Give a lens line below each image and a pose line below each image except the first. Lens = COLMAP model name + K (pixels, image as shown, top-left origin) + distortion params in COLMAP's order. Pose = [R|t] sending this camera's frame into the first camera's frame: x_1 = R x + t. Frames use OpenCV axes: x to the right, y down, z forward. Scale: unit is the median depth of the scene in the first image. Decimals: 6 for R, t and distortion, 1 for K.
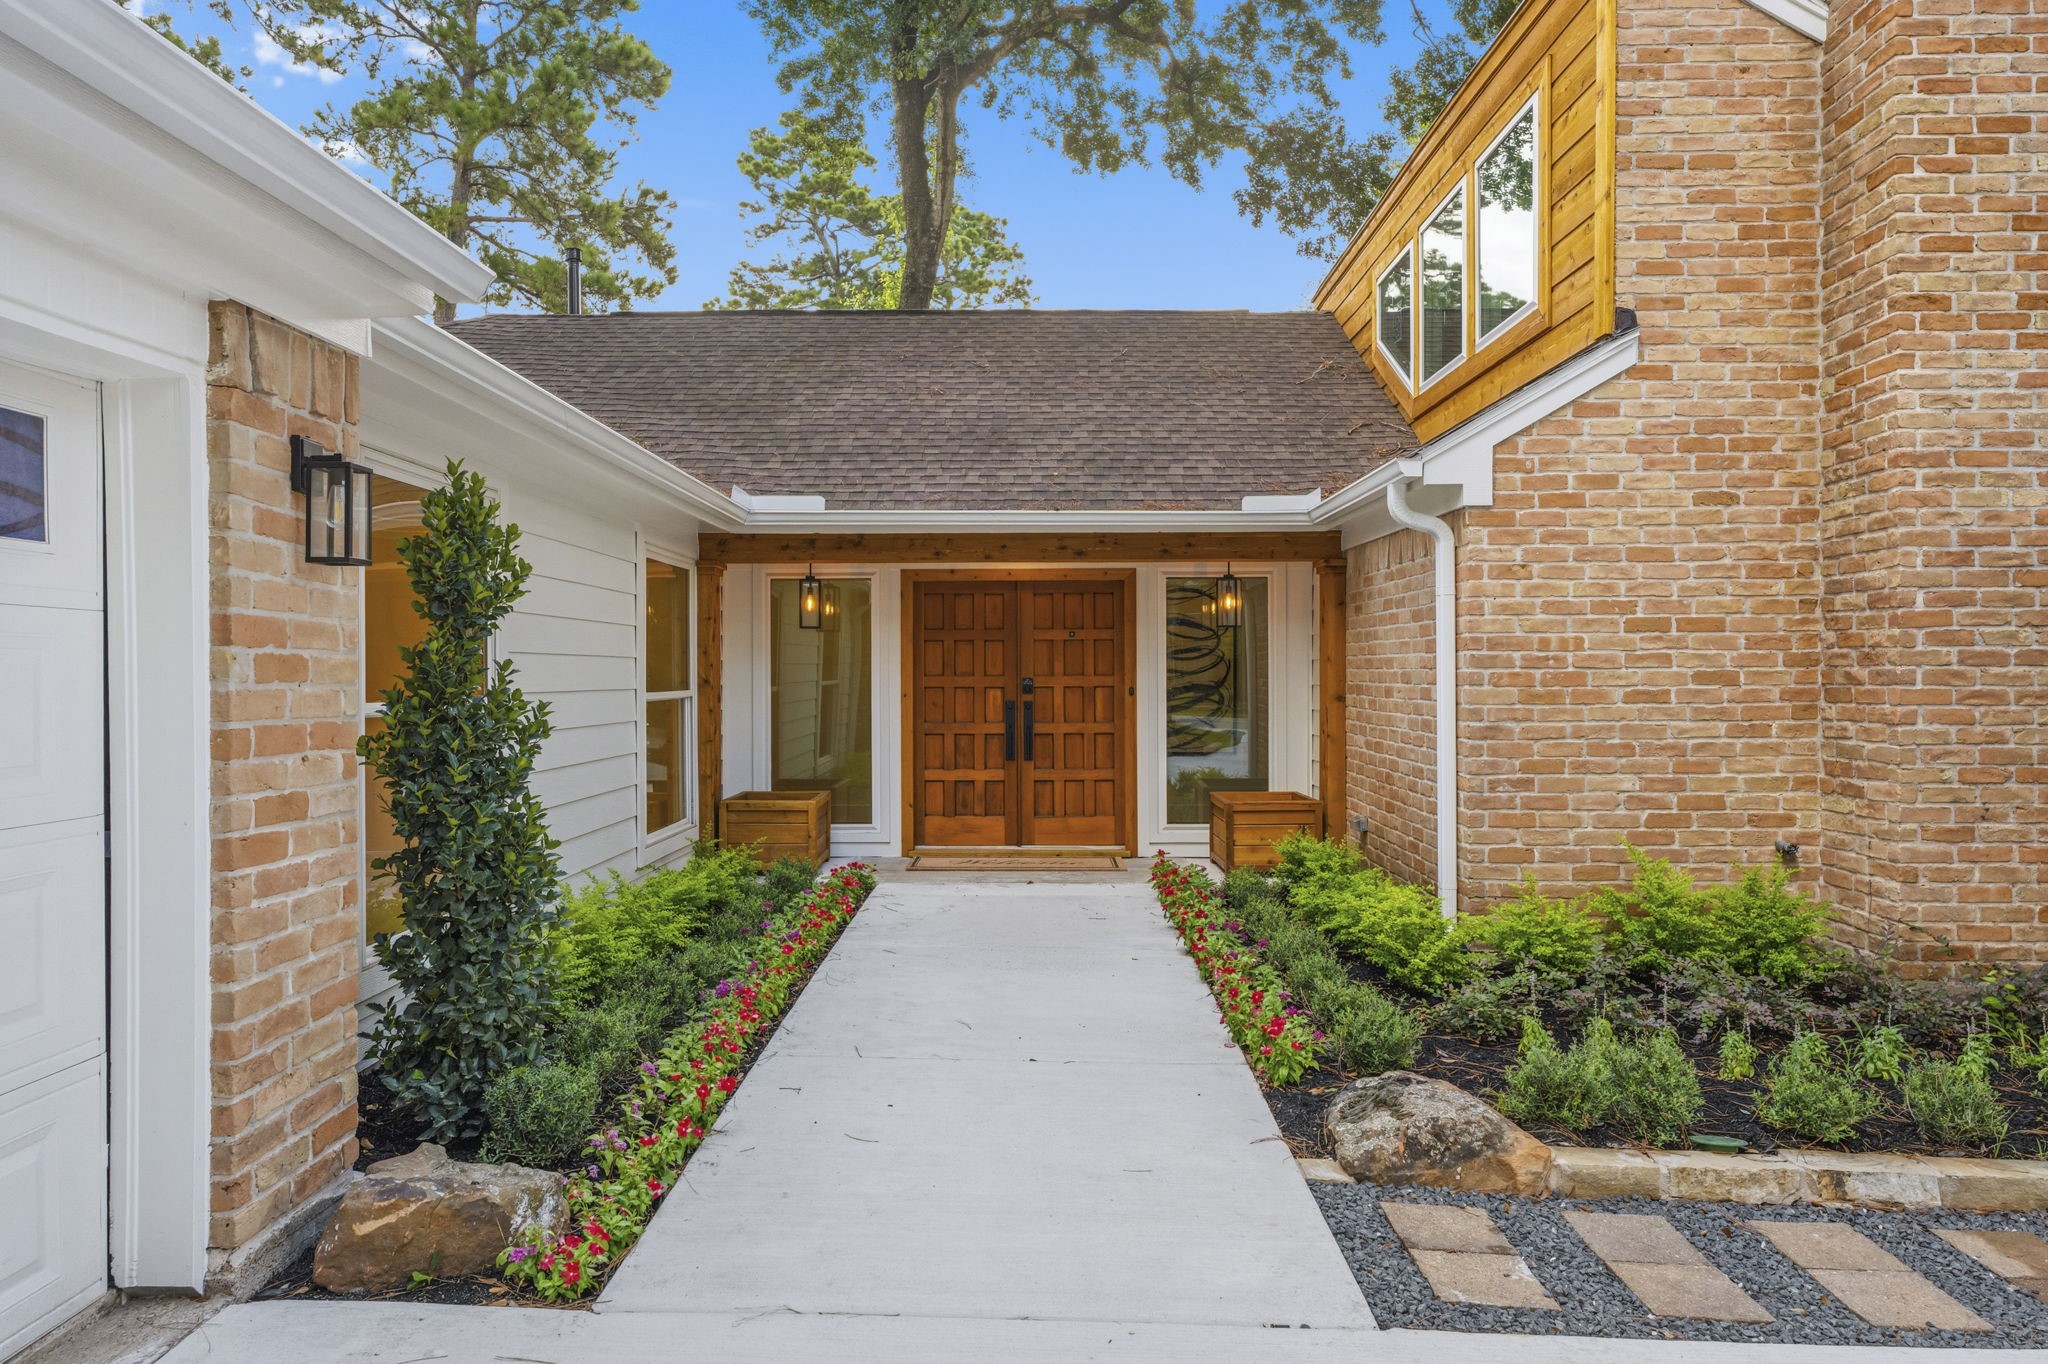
lens RADIAL K [[823.7, 0, 1018.4], [0, 823.7, 687.2], [0, 0, 1]] dist [-0.000236, -0.000162]
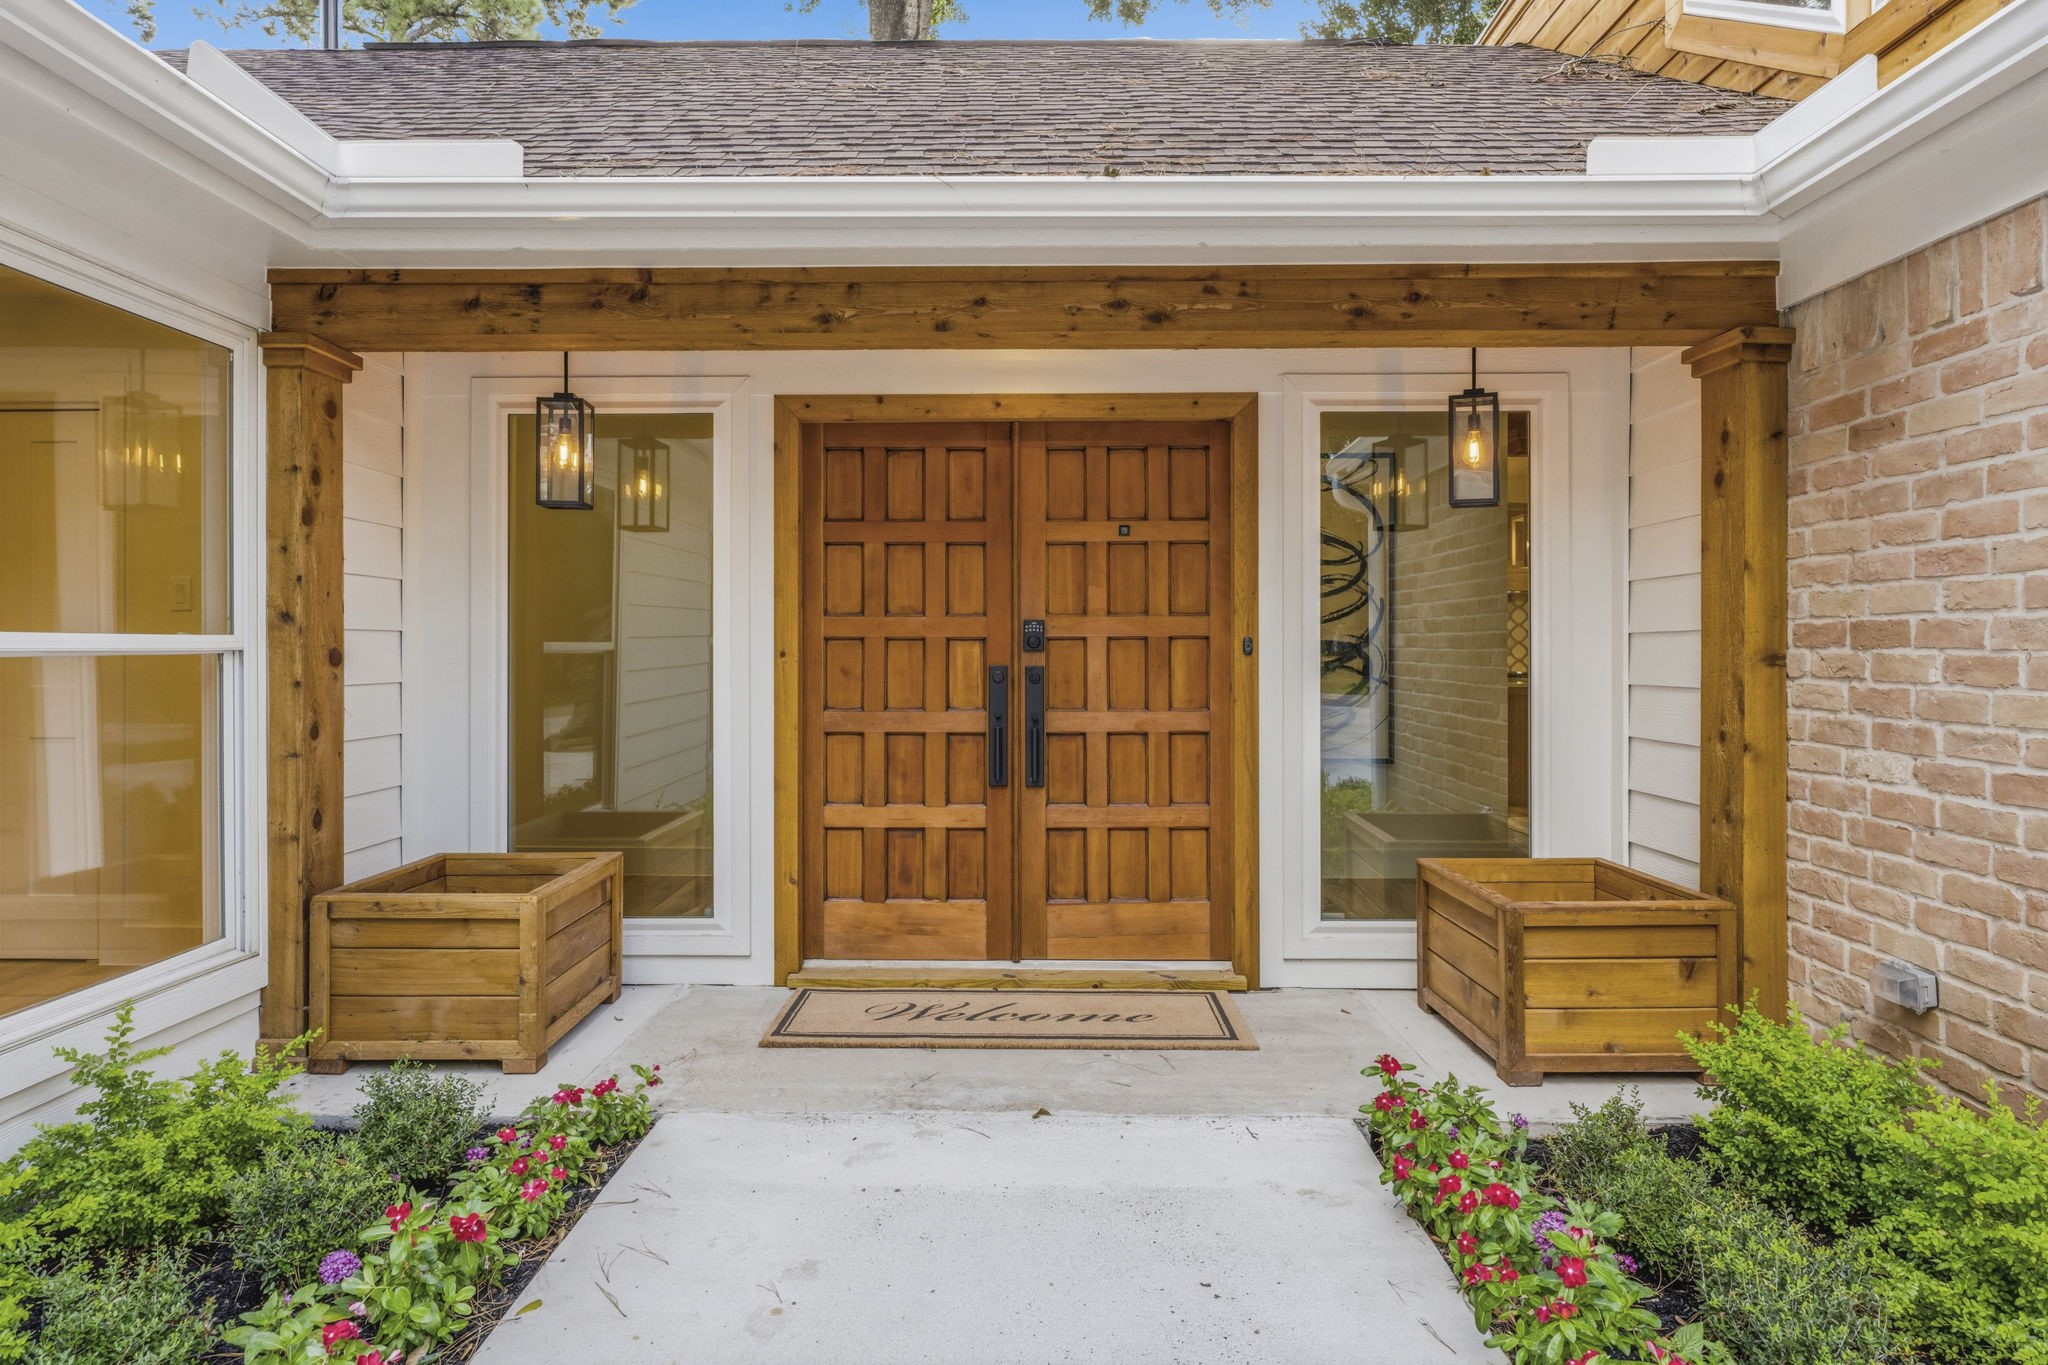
lens RADIAL K [[815.6, 0, 1024.0], [0, 815.6, 682.5], [0, 0, 1]] dist [-0.000463, -0.000057]
pose [[0.999986, 0.002746, 0.004427, 0.003407], [-0.002853, 0.999704, 0.024181, 0.015063], [-0.004360, -0.024193, 0.999698, 0.521619]]
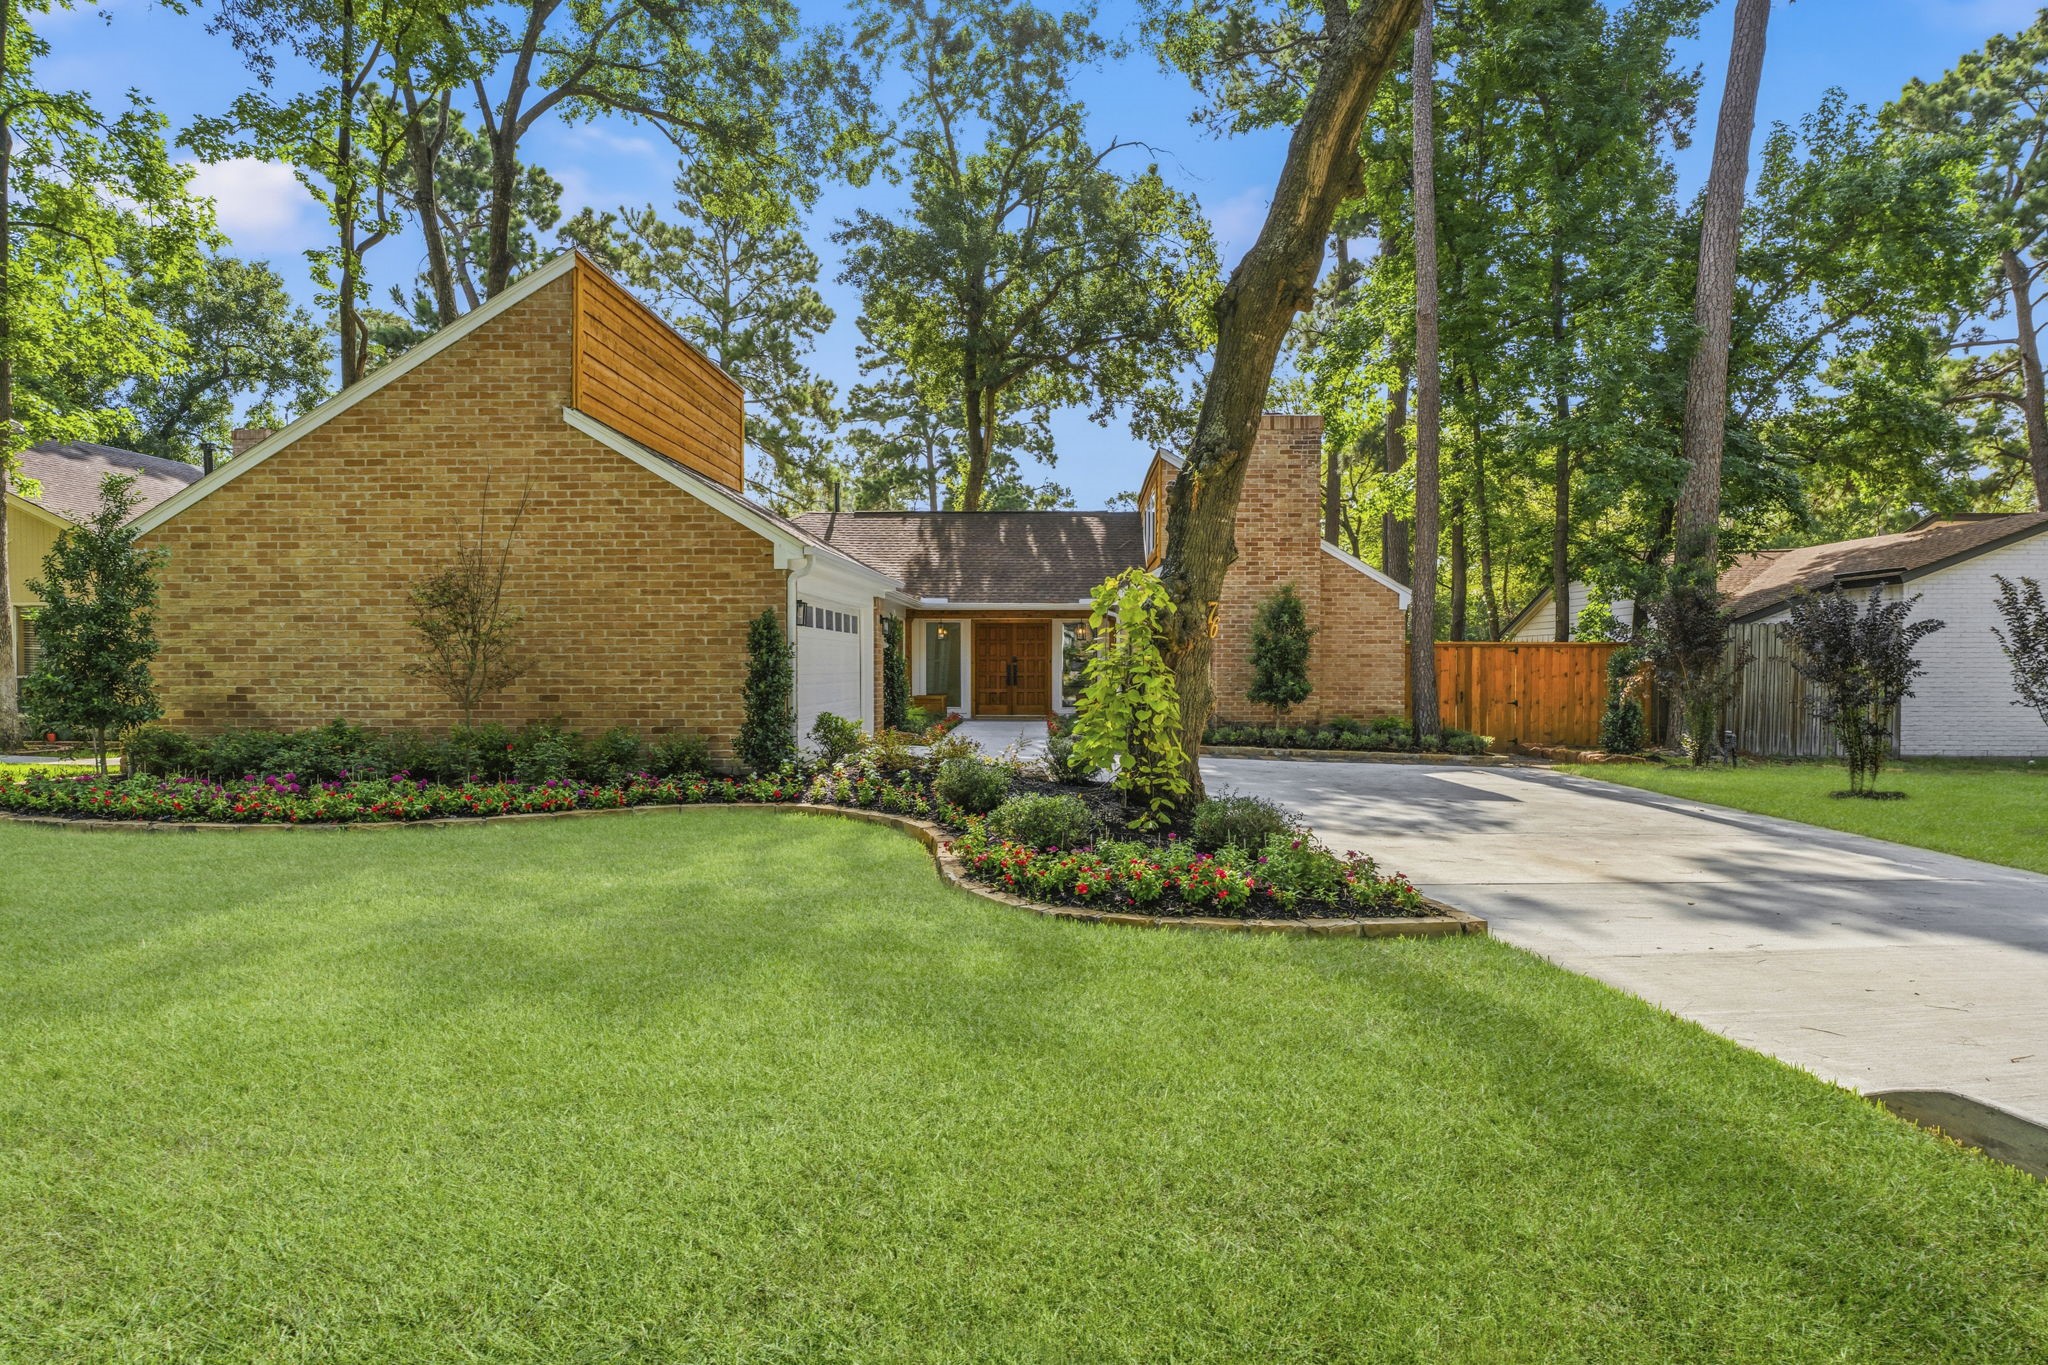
lens RADIAL K [[815.6, 0, 1024.0], [0, 815.6, 682.5], [0, 0, 1]] dist [-0.000463, -0.000057]
pose [[0.998478, 0.005355, -0.054900, 0.181988], [-0.005176, 0.999981, 0.003406, 0.063749], [0.054917, -0.003117, 0.998486, -1.668413]]
